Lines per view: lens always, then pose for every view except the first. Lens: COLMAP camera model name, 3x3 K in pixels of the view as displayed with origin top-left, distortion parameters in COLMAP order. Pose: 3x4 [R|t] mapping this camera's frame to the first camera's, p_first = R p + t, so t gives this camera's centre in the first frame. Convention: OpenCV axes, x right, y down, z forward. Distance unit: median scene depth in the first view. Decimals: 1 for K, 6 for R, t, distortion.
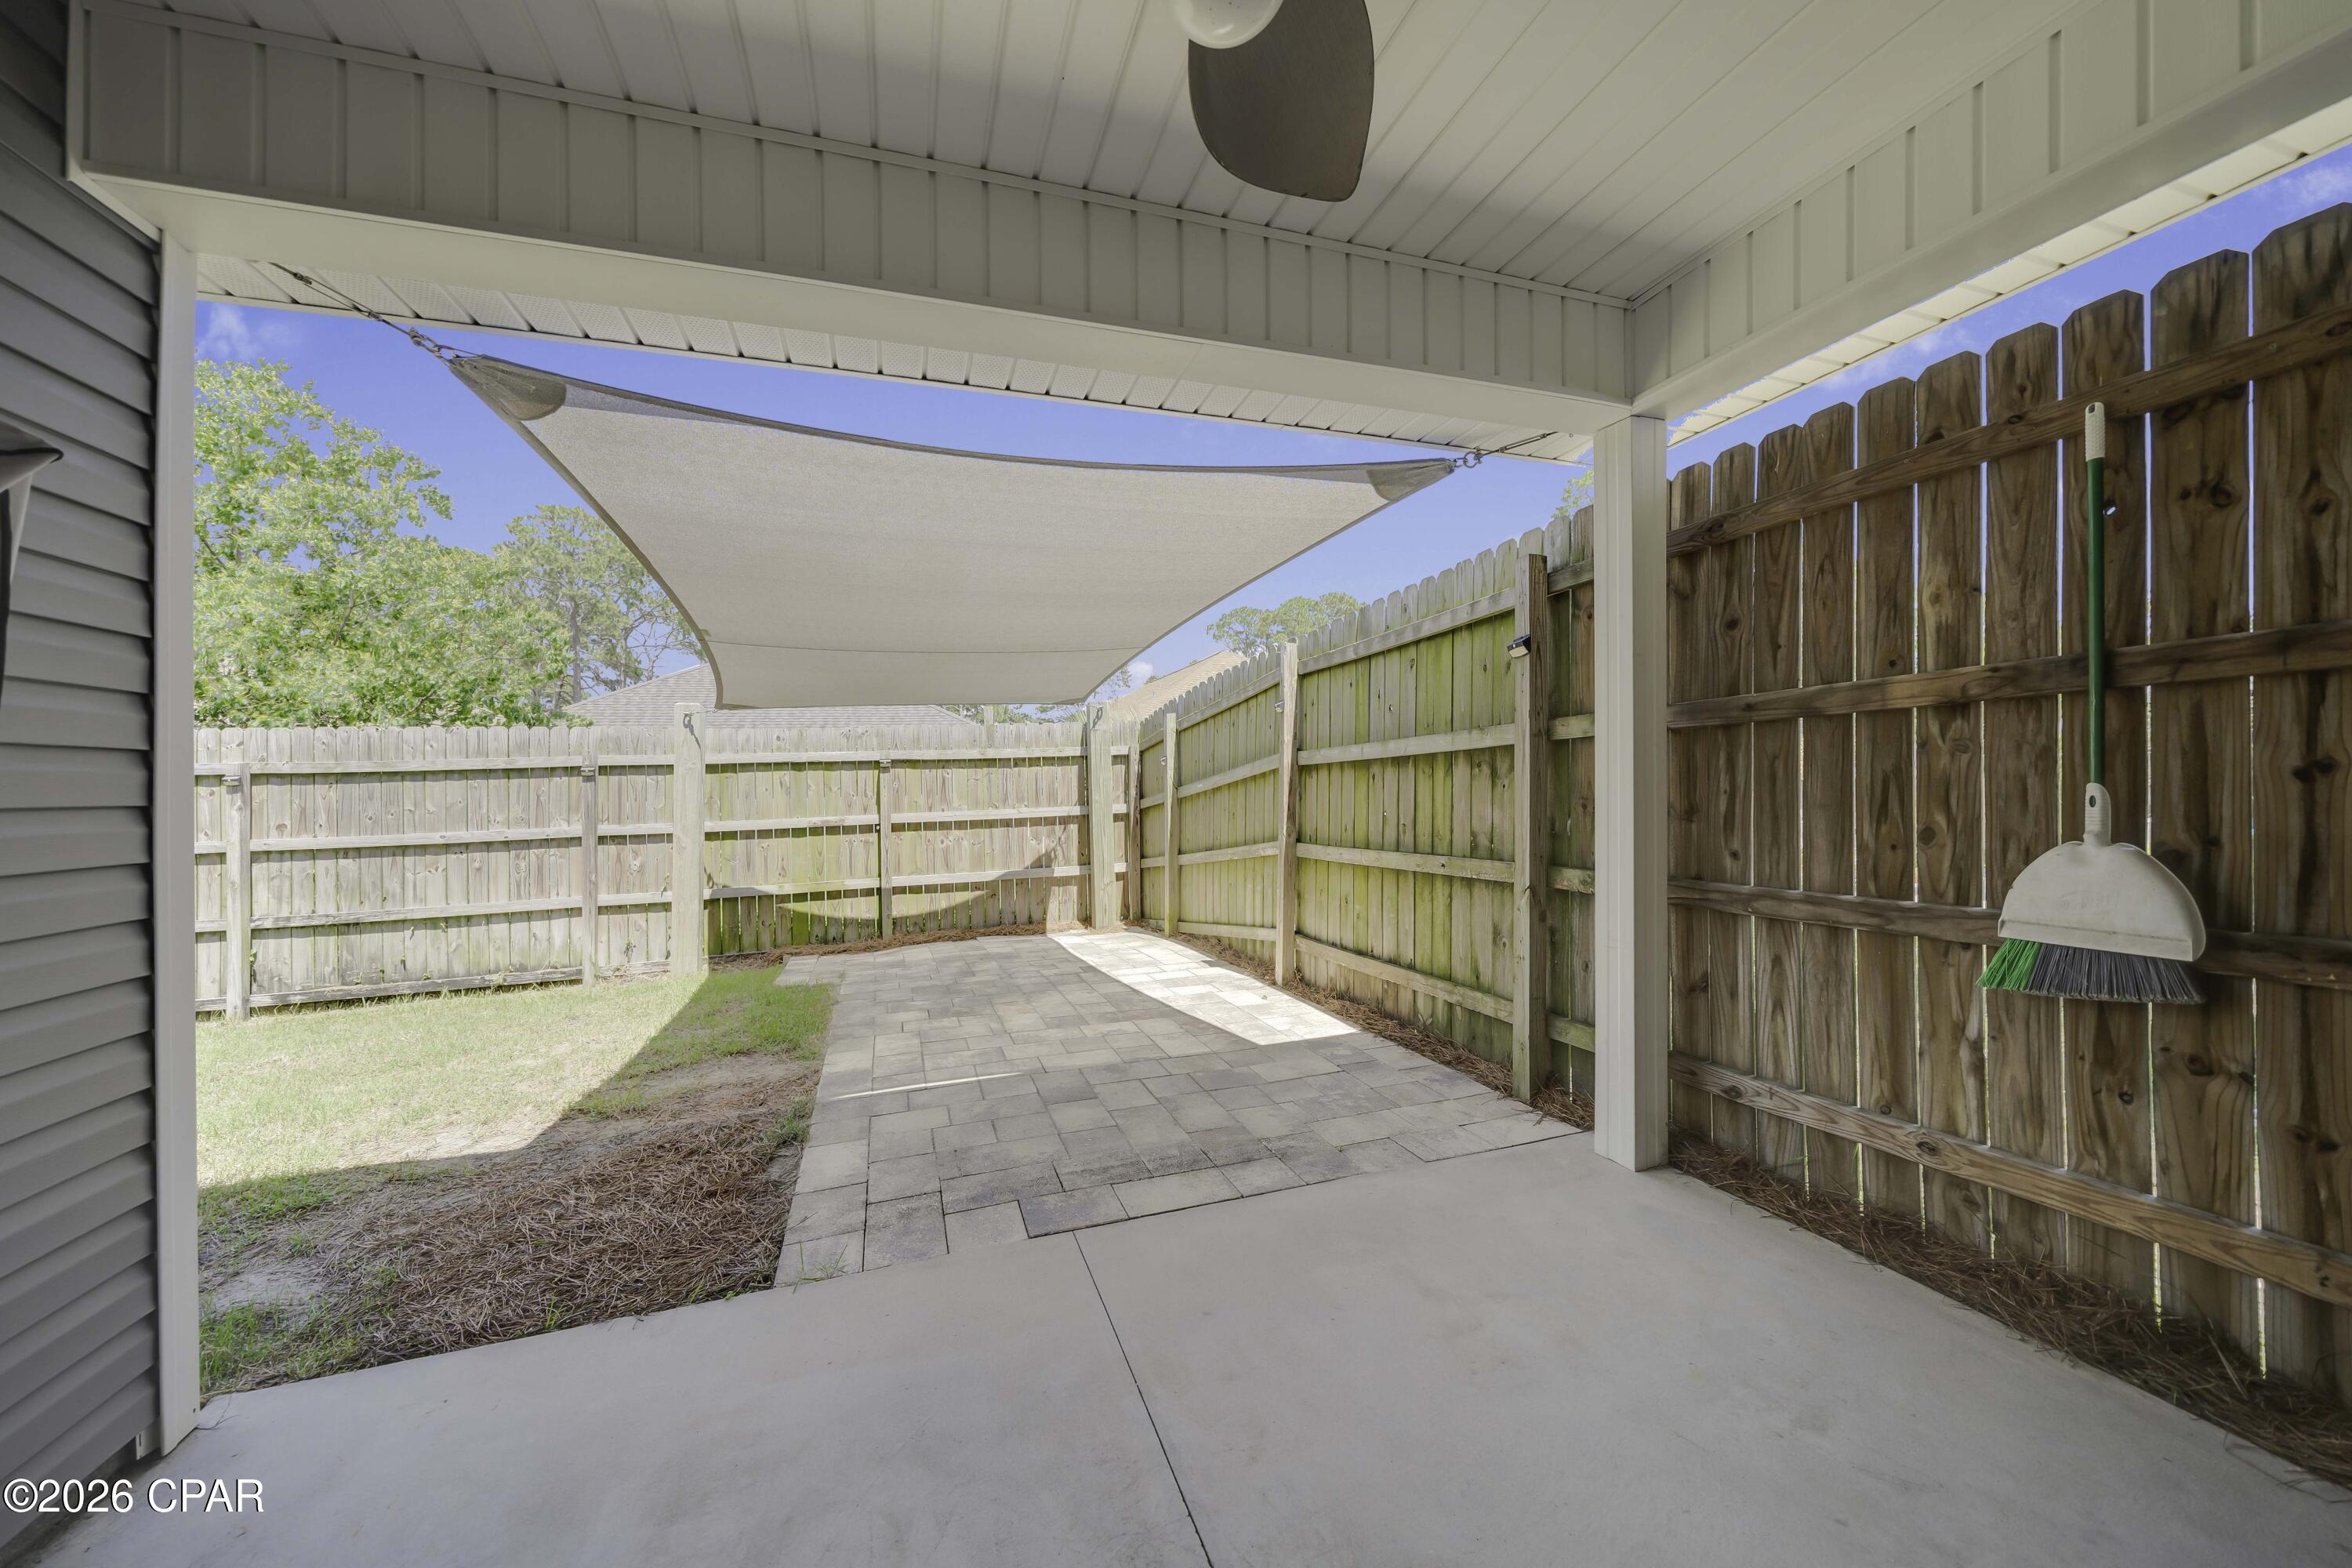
lens RADIAL K [[815.9, 0, 1171.8], [0, 815.9, 764.7], [0, 0, 1]] dist [-0.004310, -0.000159]
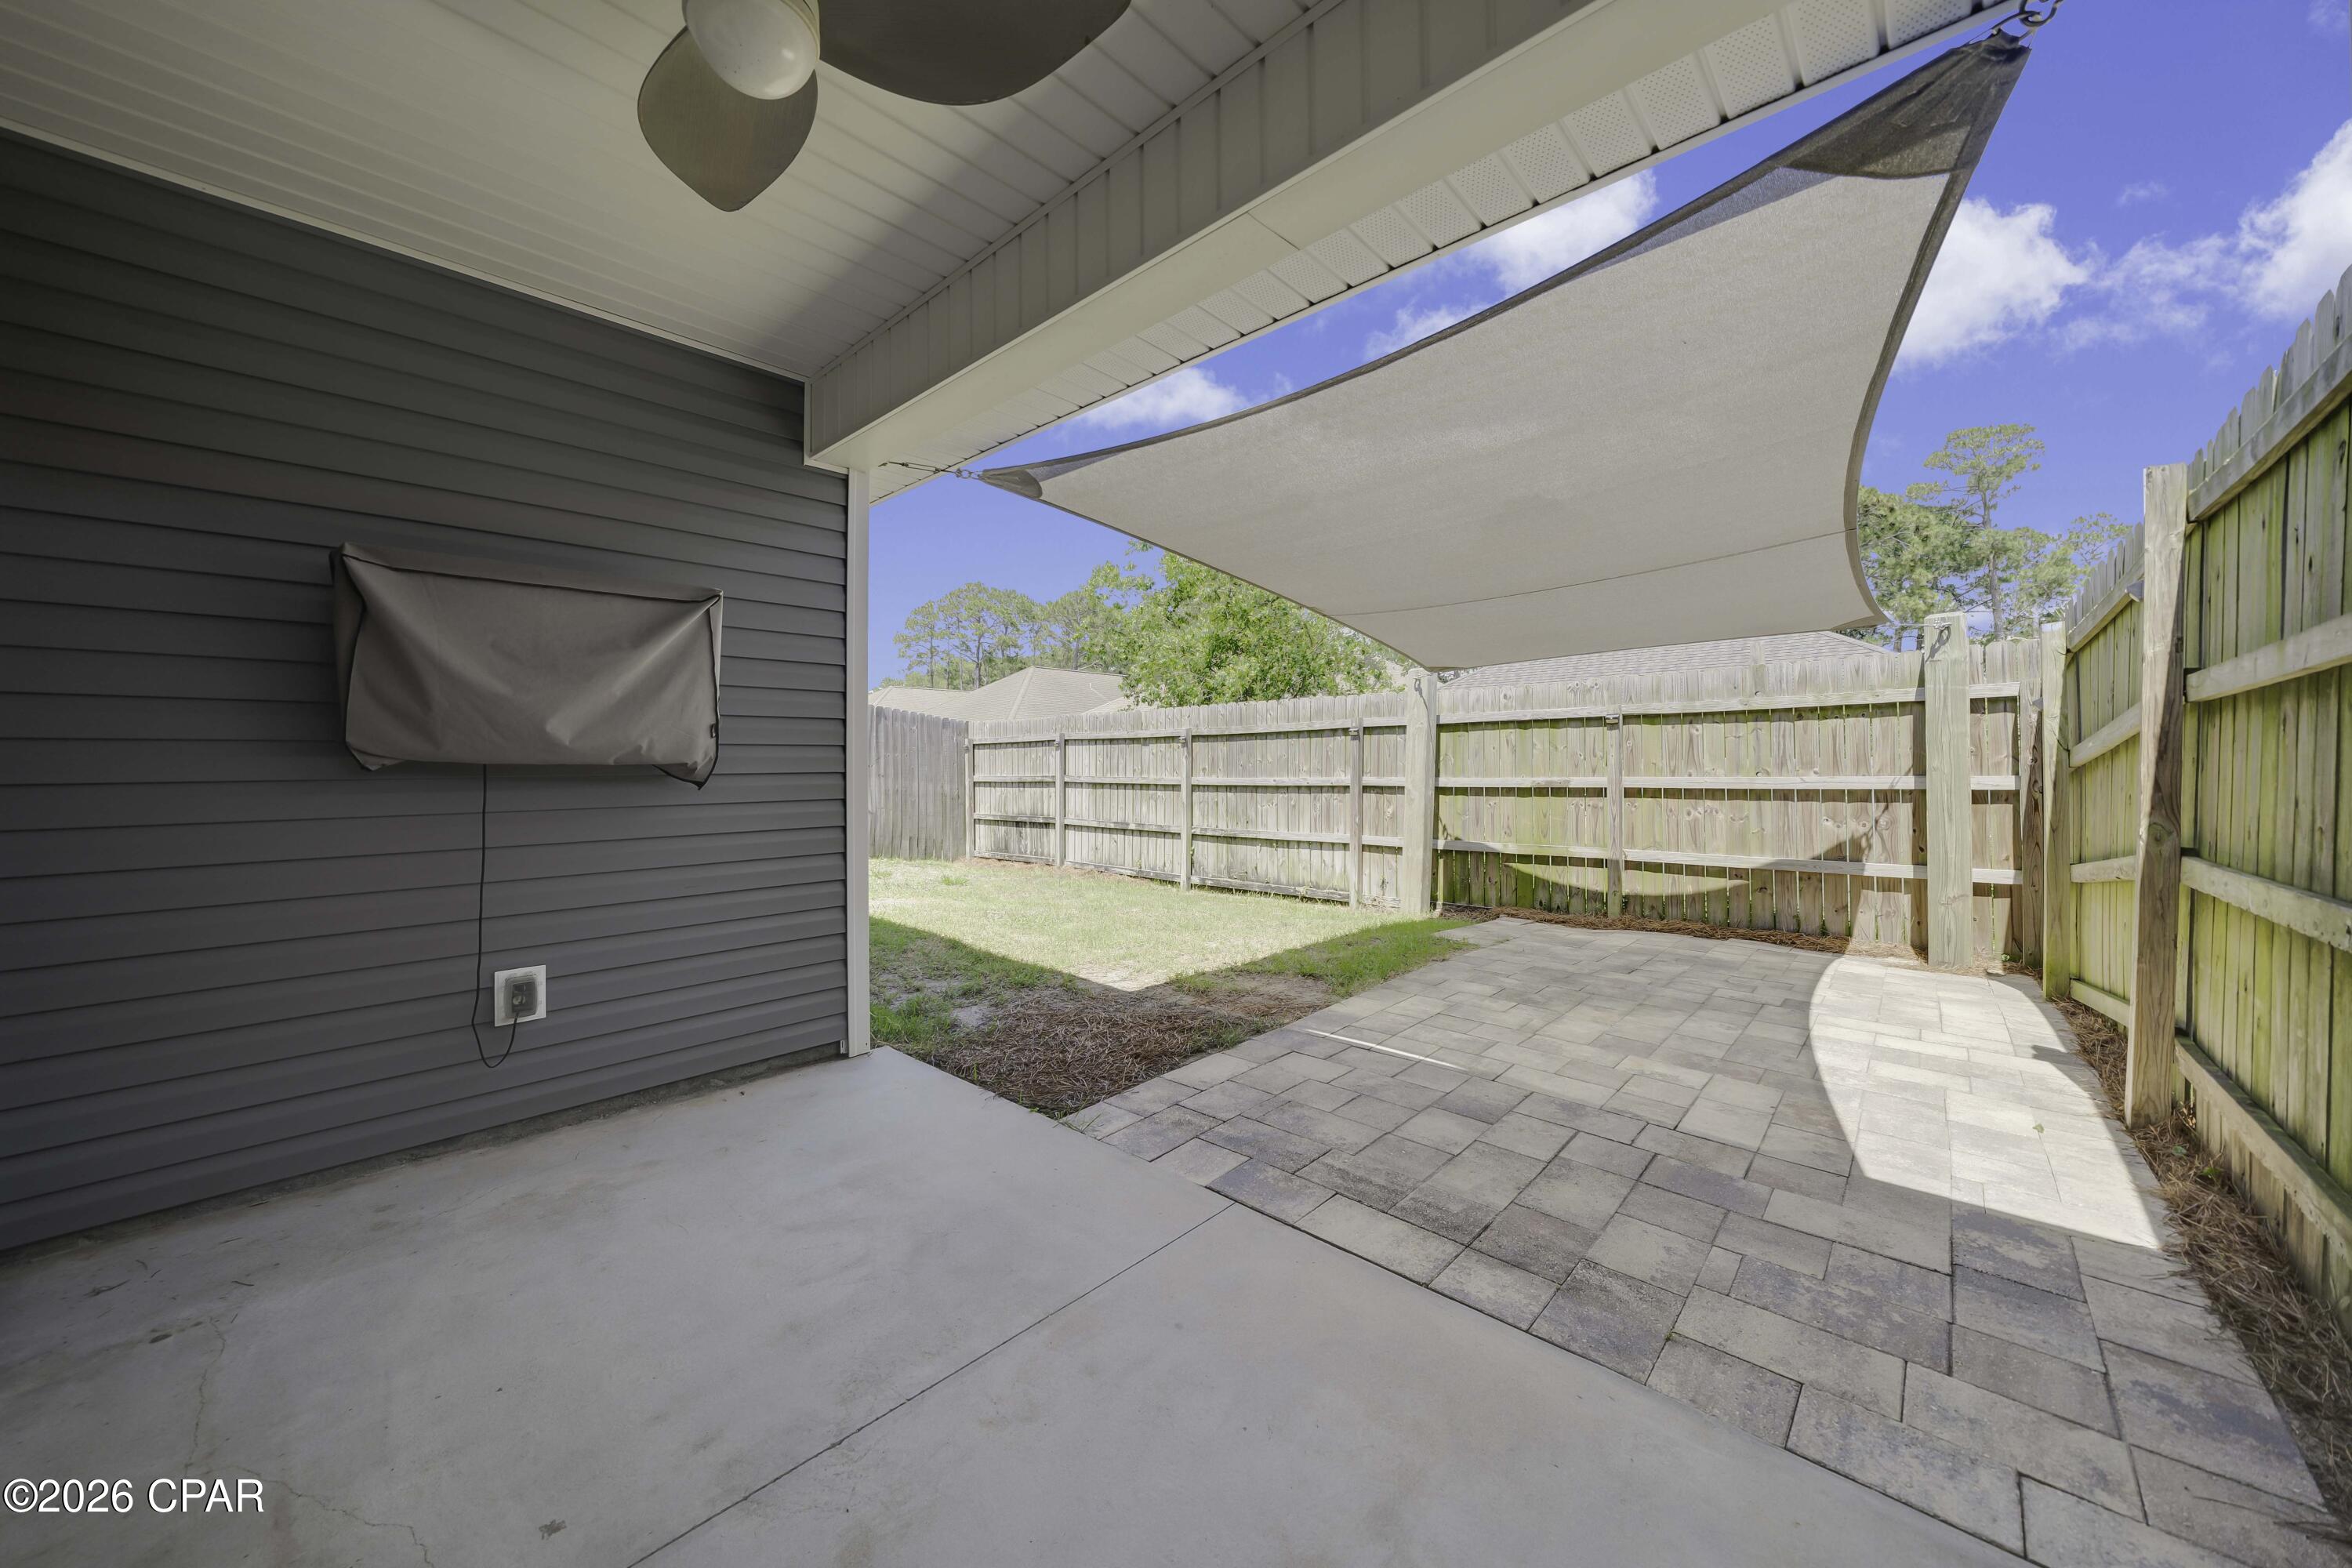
lens RADIAL K [[843.3, 0, 1175.5], [0, 843.3, 727.9], [0, 0, 1]] dist [-0.002159, -0.000217]
pose [[0.478855, -0.014807, -0.877769, 0.273969], [0.015339, 0.999846, -0.008499, 0.010293], [0.877760, -0.009395, 0.479009, 0.181202]]
